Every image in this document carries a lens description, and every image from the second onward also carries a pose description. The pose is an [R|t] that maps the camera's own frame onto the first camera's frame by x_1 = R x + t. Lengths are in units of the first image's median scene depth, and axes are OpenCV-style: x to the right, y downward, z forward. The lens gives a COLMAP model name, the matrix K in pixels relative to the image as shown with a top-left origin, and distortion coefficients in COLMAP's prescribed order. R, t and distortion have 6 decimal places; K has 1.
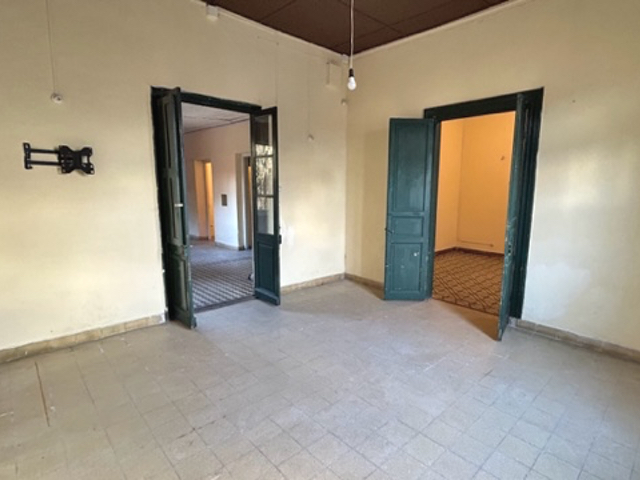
lens RADIAL K [[347.8, 0, 325.7], [0, 347.8, 241.0], [0, 0, 1]] dist [0.000479, 0.000353]
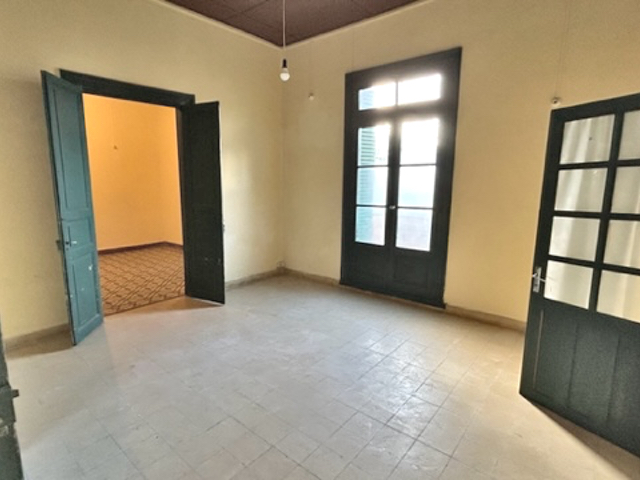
lens RADIAL K [[347.8, 0, 325.7], [0, 347.8, 241.0], [0, 0, 1]] dist [0.000479, 0.000353]
pose [[-0.155063, -0.173350, 0.972577, -0.802463], [0.145001, 0.969828, 0.195978, -0.133526], [-0.977205, 0.171414, -0.125248, 0.876425]]
